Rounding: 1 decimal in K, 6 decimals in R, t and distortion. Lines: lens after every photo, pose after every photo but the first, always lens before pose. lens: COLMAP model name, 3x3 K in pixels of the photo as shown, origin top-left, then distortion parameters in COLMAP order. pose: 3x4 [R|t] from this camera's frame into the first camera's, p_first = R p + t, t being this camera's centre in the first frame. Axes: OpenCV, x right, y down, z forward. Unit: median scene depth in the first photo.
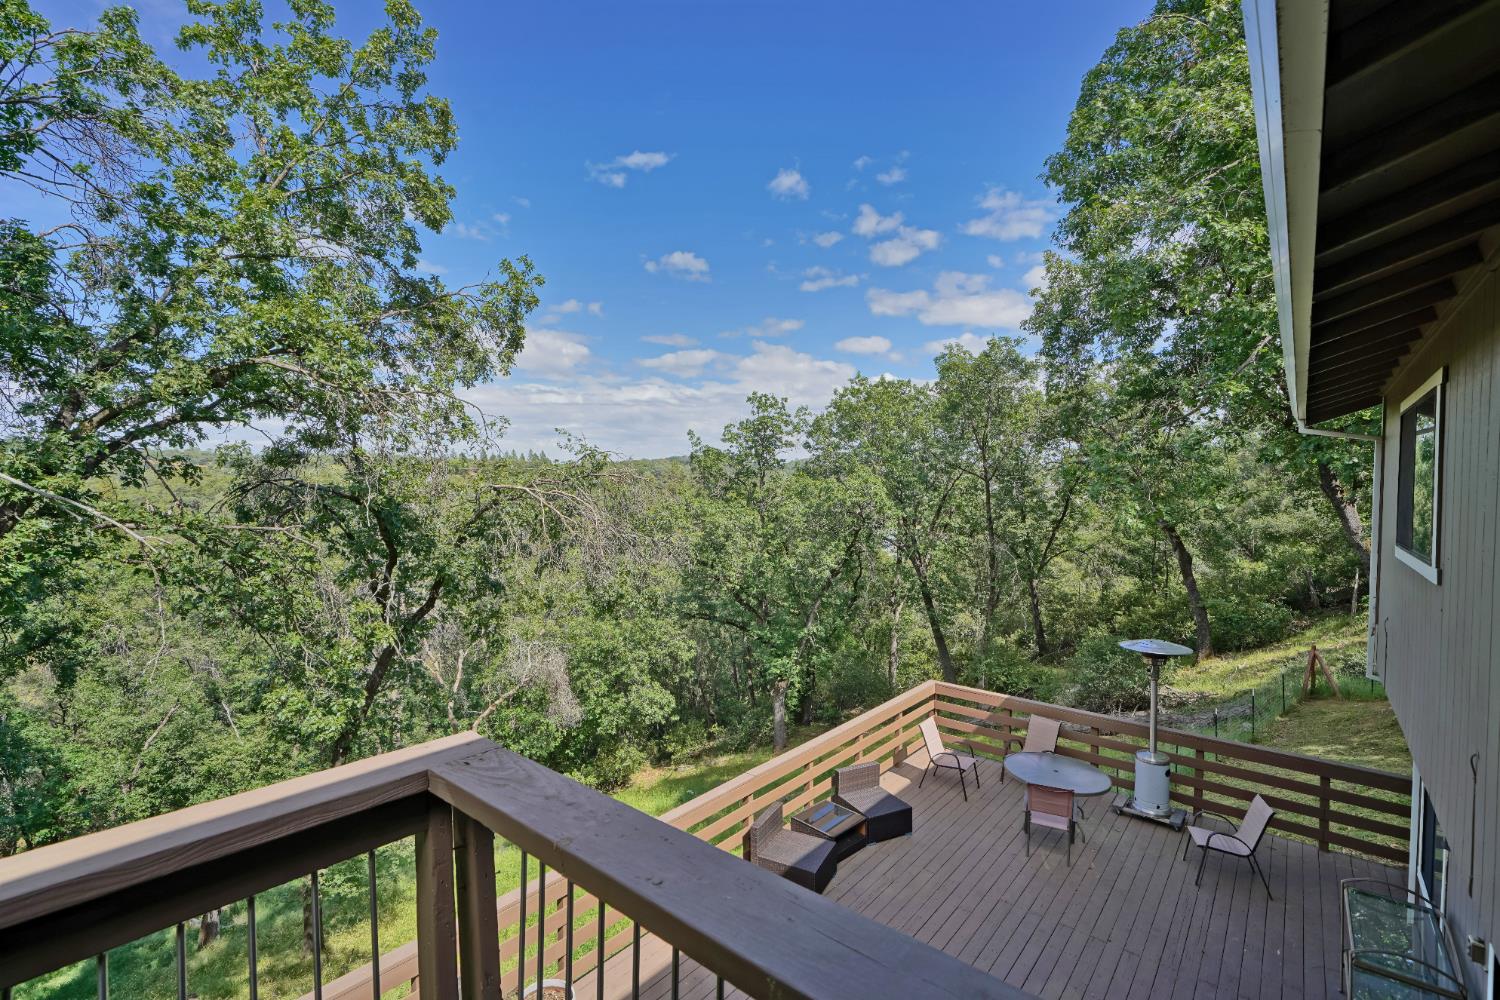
lens RADIAL K [[644.4, 0, 744.9], [0, 644.4, 516.3], [0, 0, 1]] dist [-0.000556, 0.001233]
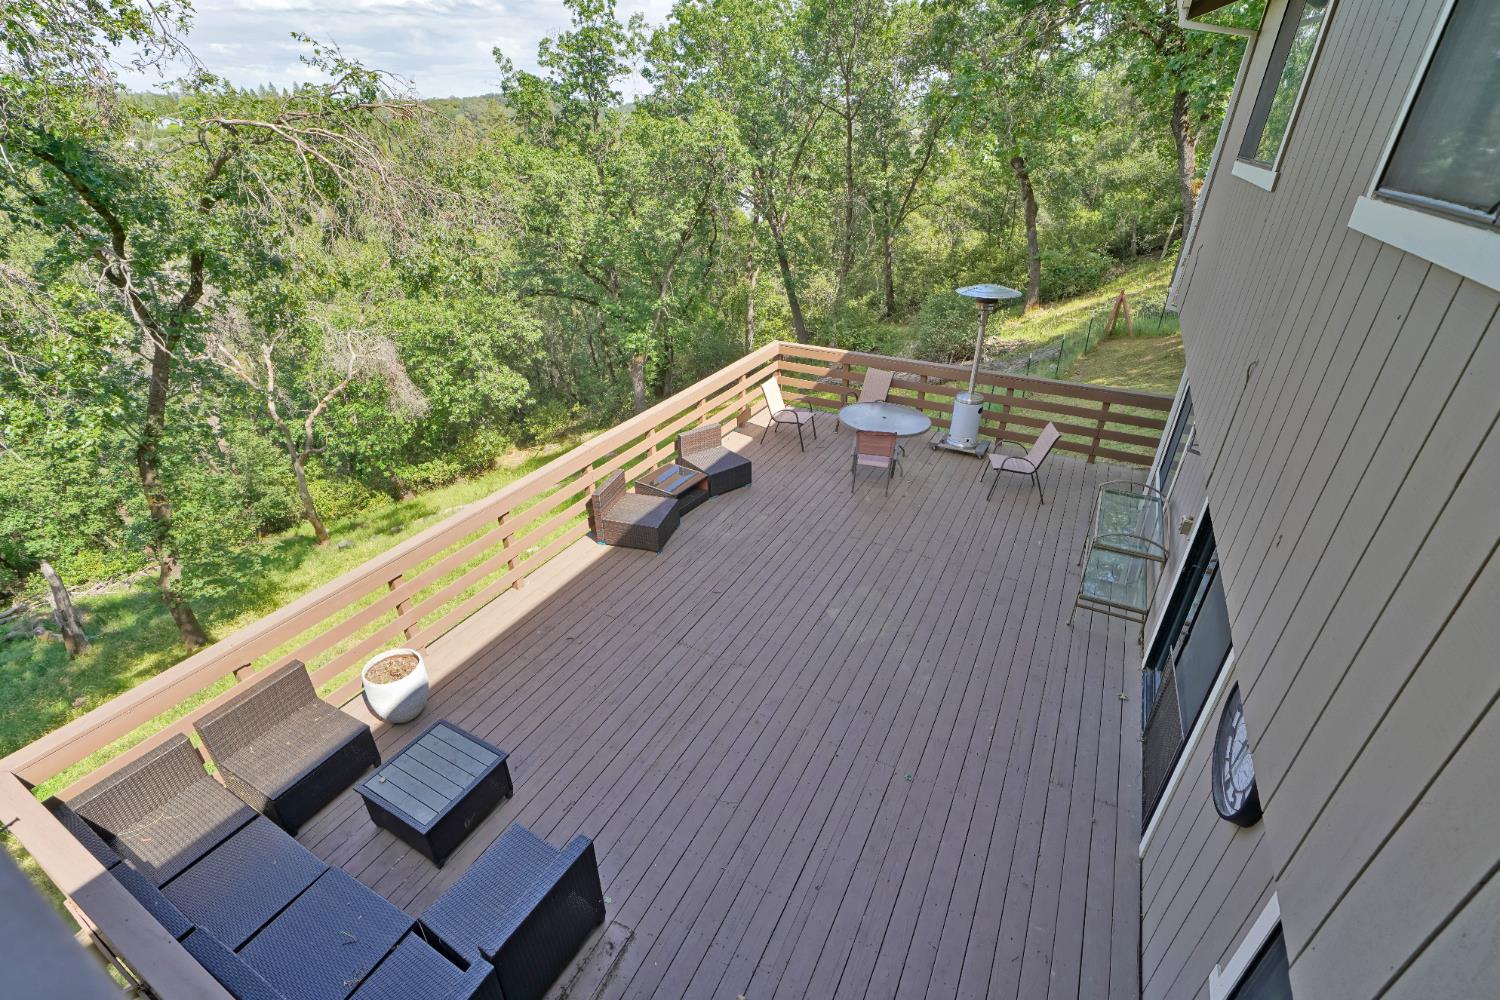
lens RADIAL K [[644.4, 0, 734.7], [0, 644.4, 496.3], [0, 0, 1]] dist [-0.000556, 0.001233]
pose [[0.979904, -0.103368, 0.170598, 0.012884], [0.016015, 0.893260, 0.449256, 0.008372], [-0.198827, -0.437495, 0.876964, 0.016945]]
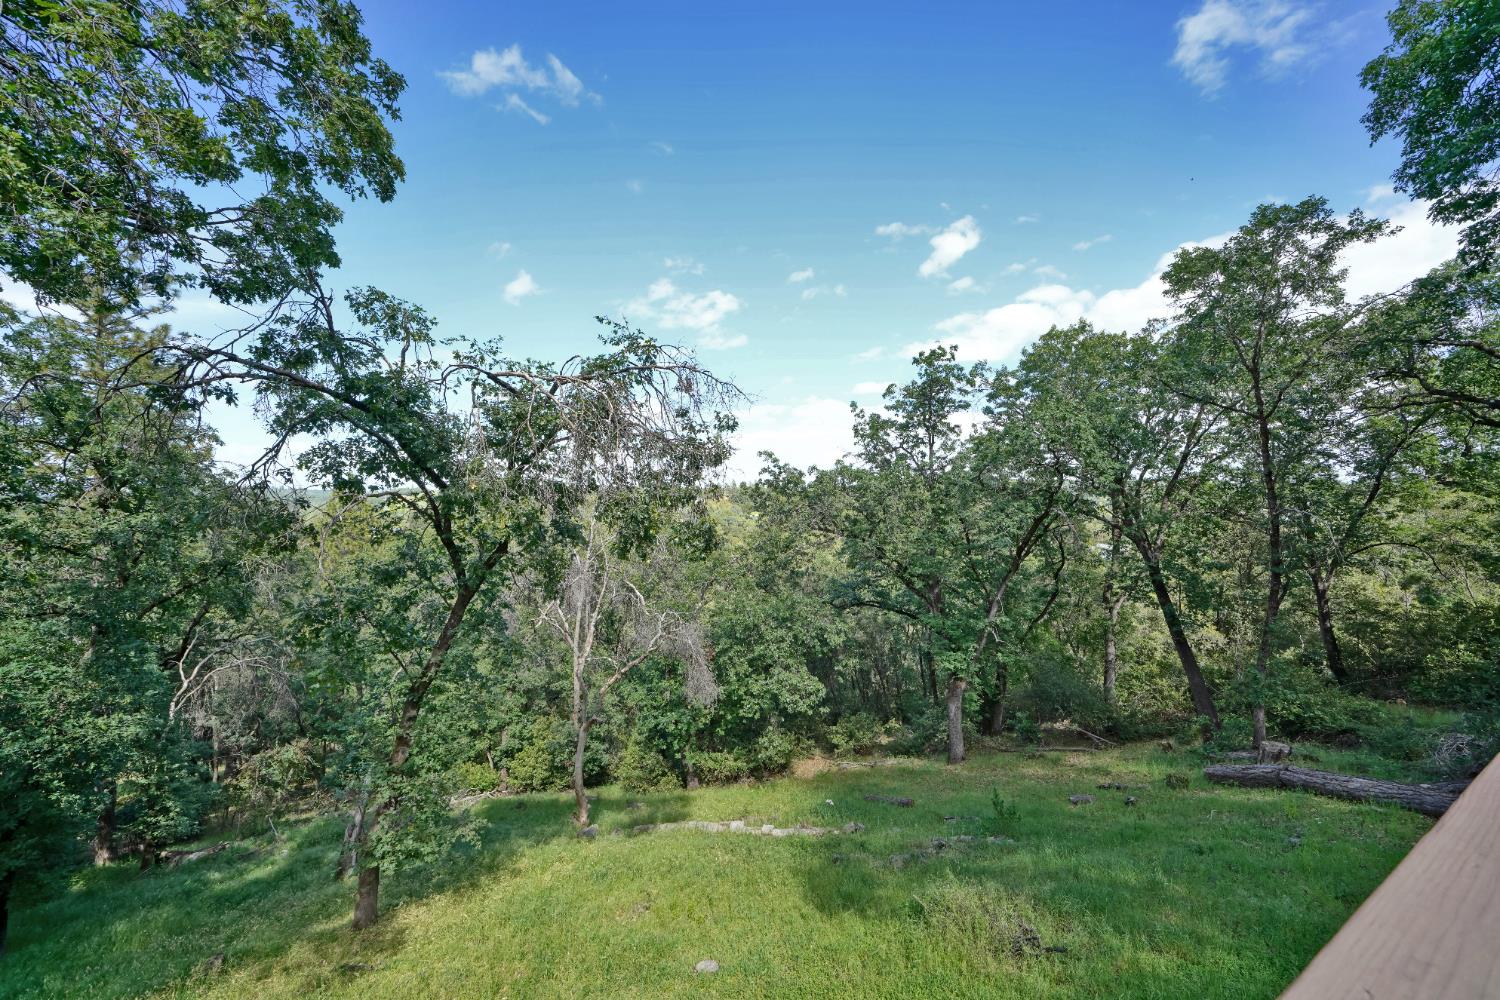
lens RADIAL K [[559.9, 0, 729.5], [0, 559.9, 500.3], [0, 0, 1]] dist [-0.006134, 0.001305]
pose [[0.933635, -0.011320, -0.358046, 0.050381], [-0.003947, 0.999115, -0.041880, 0.058367], [0.358203, 0.040514, 0.932764, 0.224137]]
